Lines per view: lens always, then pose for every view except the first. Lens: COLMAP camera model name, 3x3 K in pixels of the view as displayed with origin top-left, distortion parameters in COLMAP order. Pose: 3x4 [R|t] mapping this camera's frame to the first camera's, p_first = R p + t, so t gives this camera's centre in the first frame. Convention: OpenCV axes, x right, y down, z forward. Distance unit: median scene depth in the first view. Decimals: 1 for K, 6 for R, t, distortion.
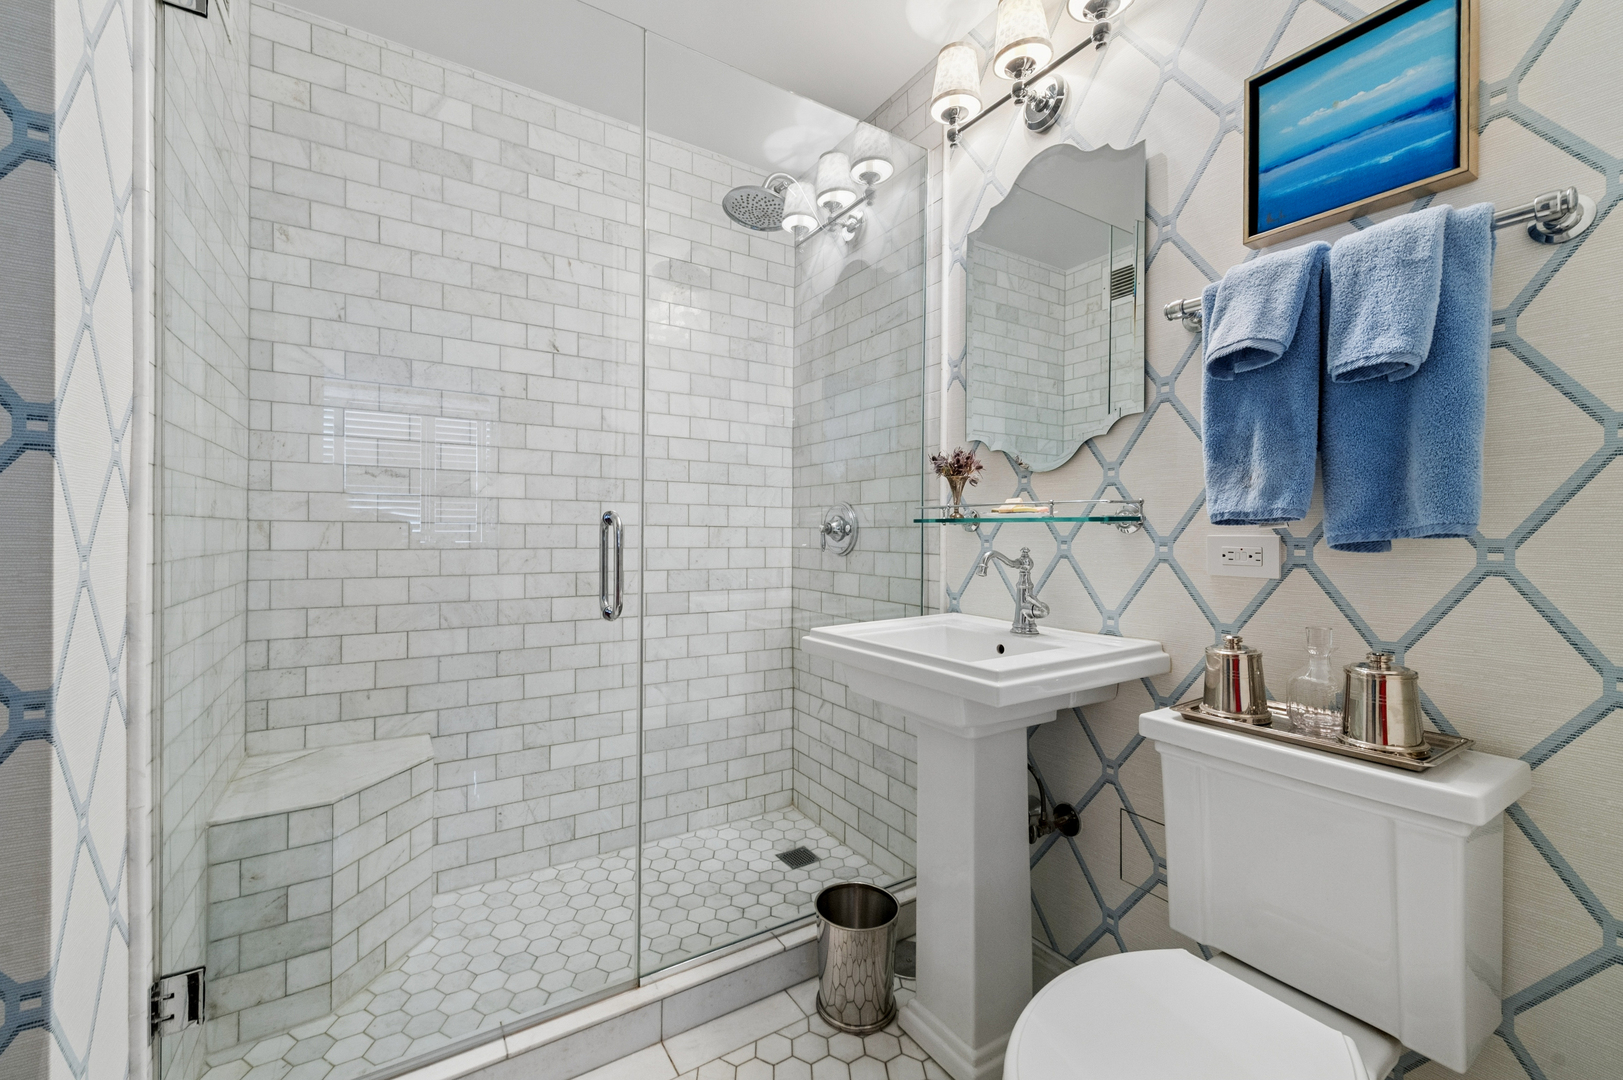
lens RADIAL K [[652.1, 0, 808.8], [0, 652.1, 533.5], [0, 0, 1]] dist [0.014376, -0.004169]
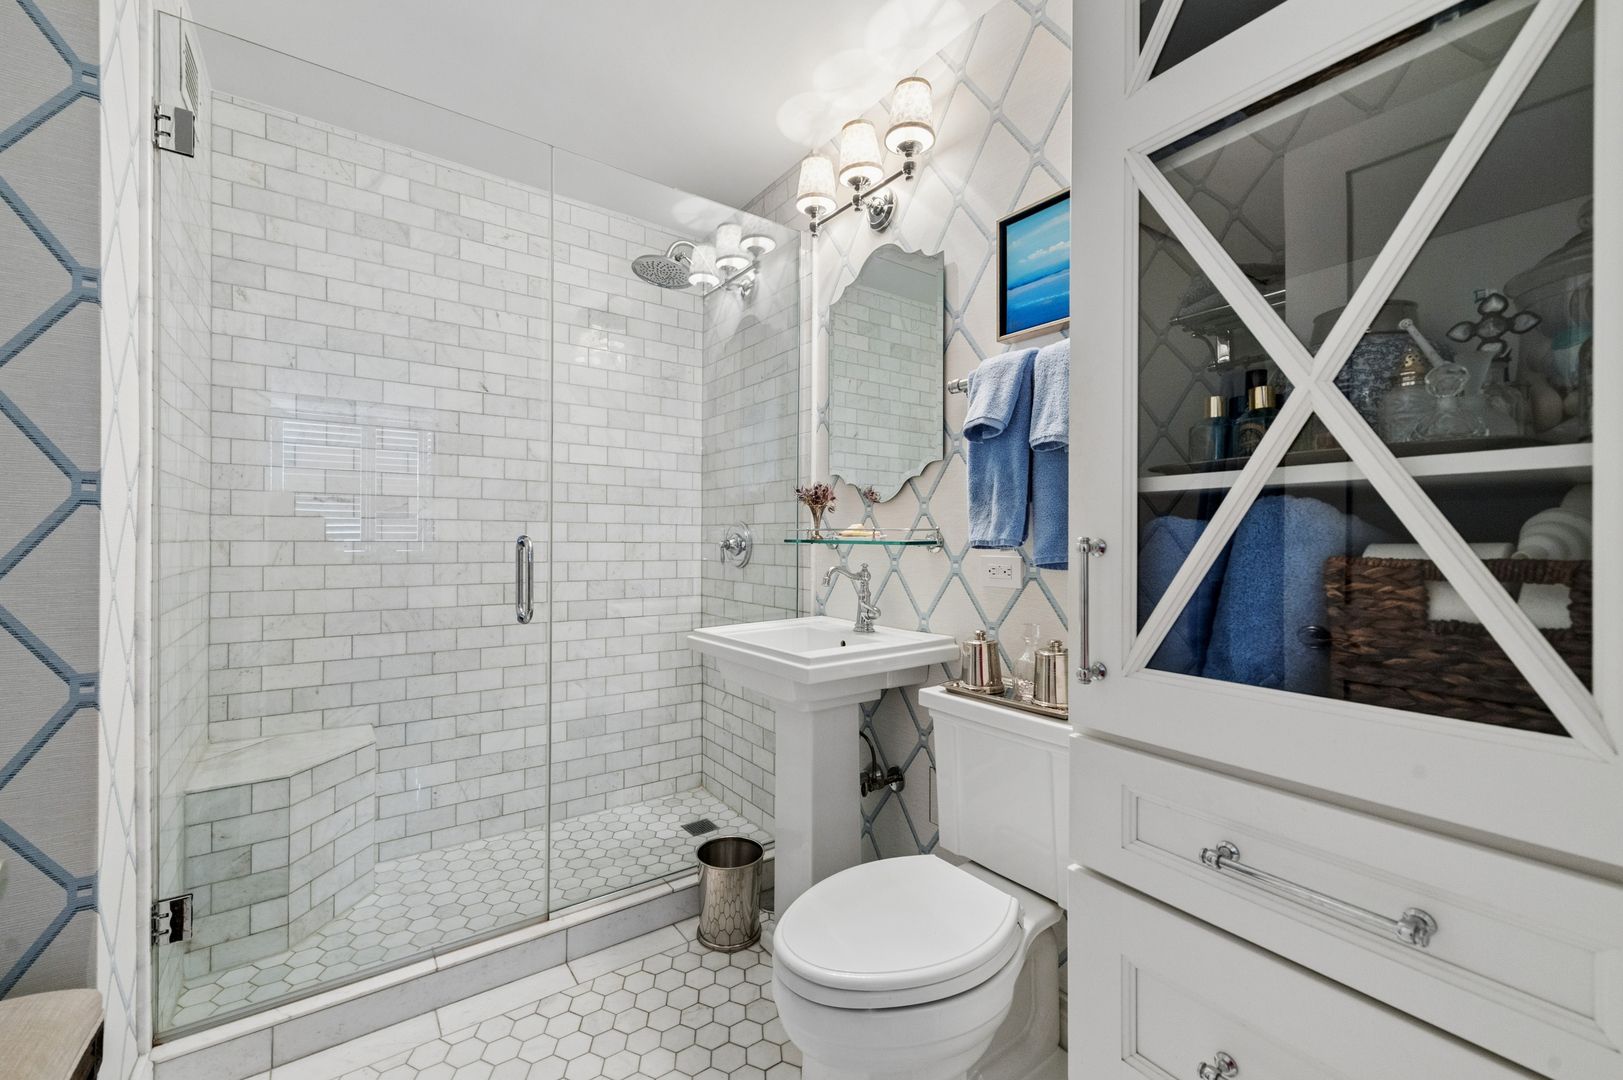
lens RADIAL K [[652.1, 0, 799.9], [0, 652.1, 541.0], [0, 0, 1]] dist [0.014376, -0.004169]
pose [[0.998415, -0.000061, 0.056281, 0.124124], [-0.000056, 0.999998, 0.002073, -0.022137], [-0.056281, -0.002073, 0.998413, -0.221959]]
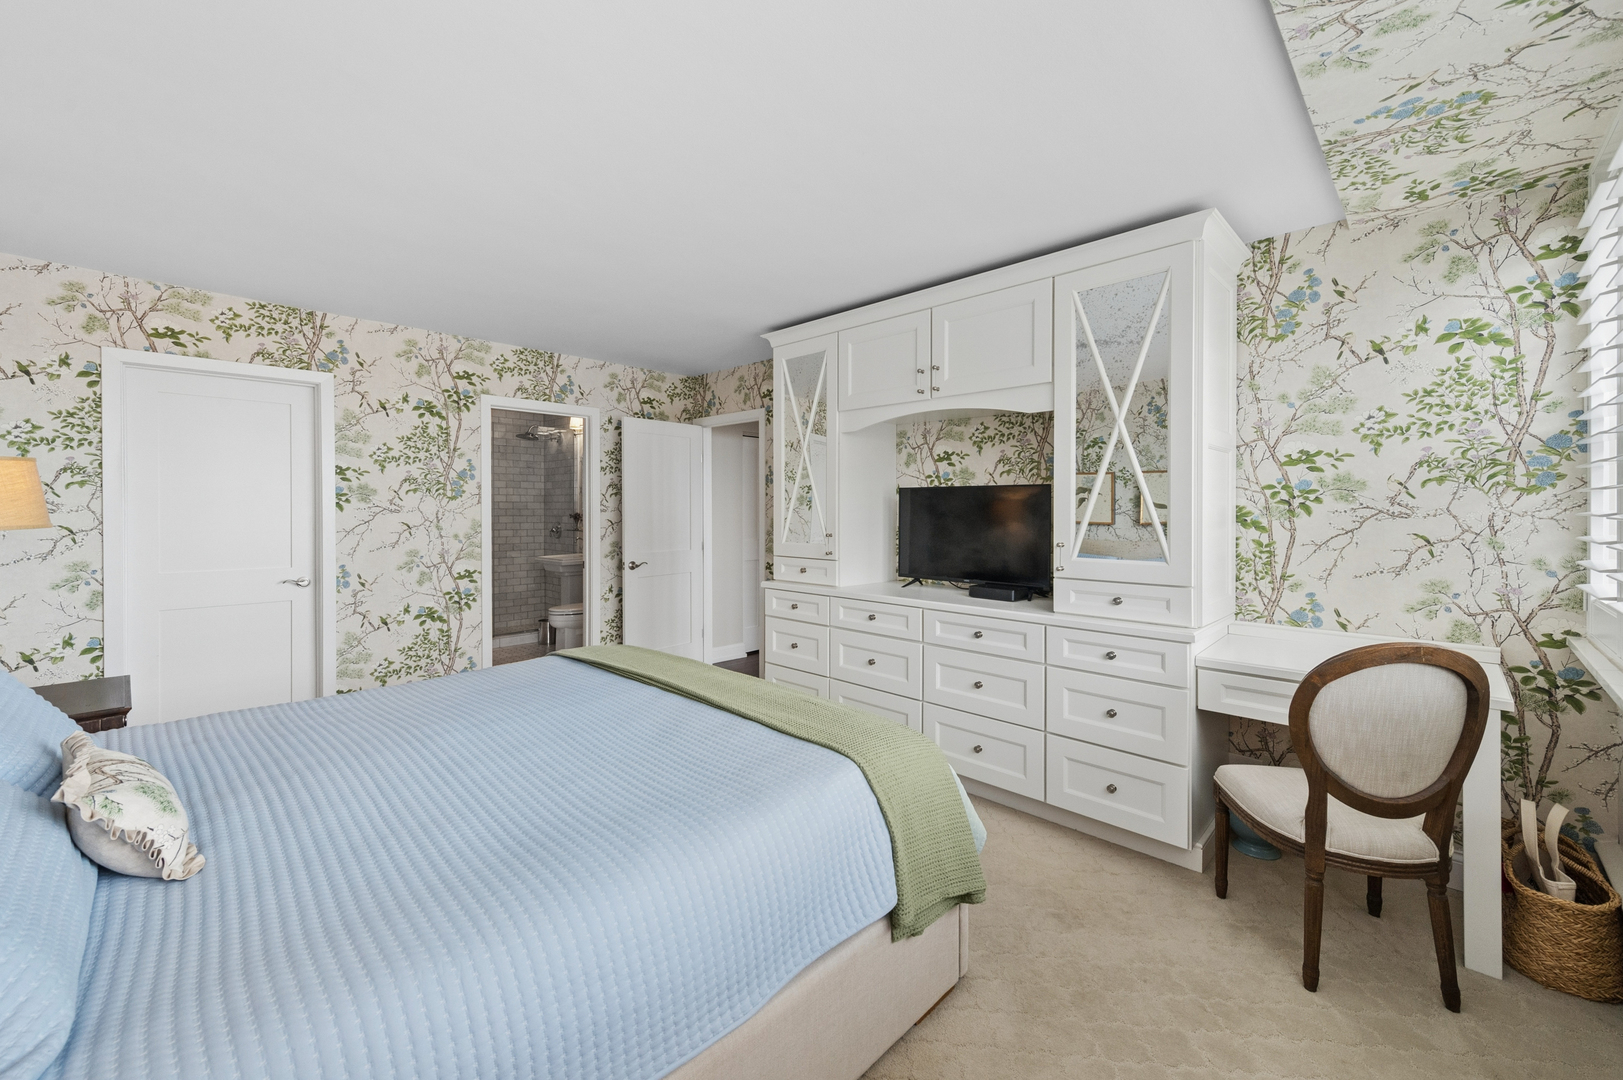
lens RADIAL K [[652.1, 0, 807.7], [0, 652.1, 519.8], [0, 0, 1]] dist [0.014376, -0.004169]
pose [[0.972633, -0.009438, 0.232153, 0.681660], [0.008569, 0.999952, 0.004751, -0.084698], [-0.232187, -0.002632, 0.972668, -3.286610]]
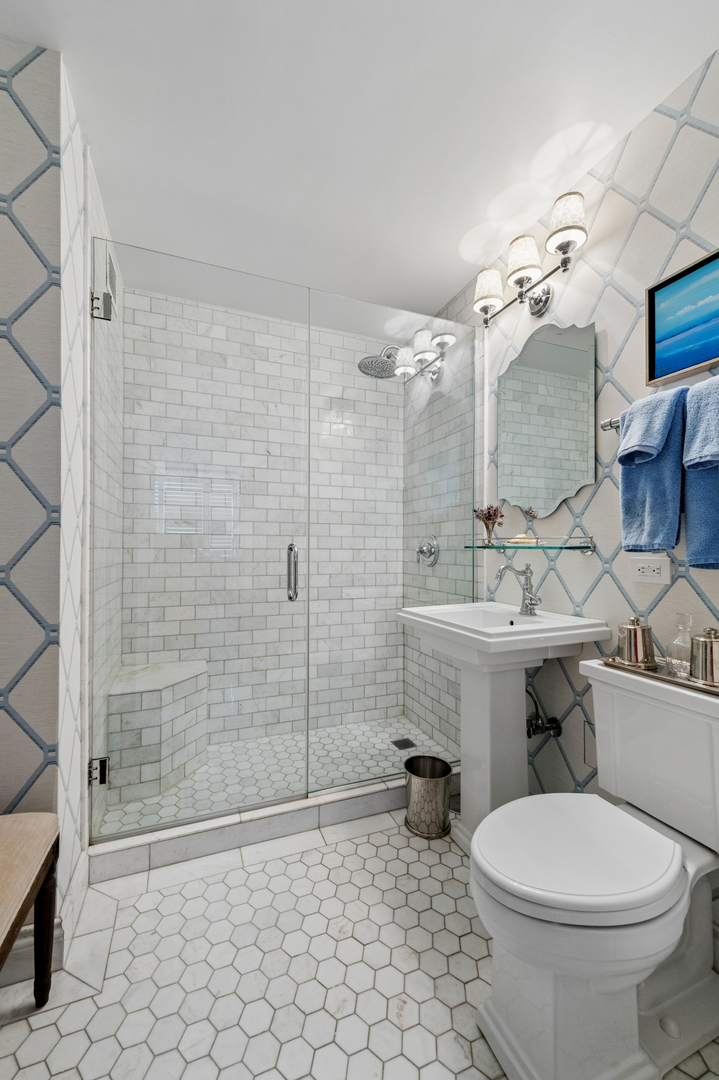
lens RADIAL K [[423.8, 0, 357.8], [0, 423.8, 546.9], [0, 0, 1]] dist [0.012971, -0.001586]
pose [[0.982878, -0.003217, -0.184228, 0.092505], [0.002182, 0.999981, -0.005821, -0.014828], [0.184243, 0.005320, 0.982866, -0.145660]]
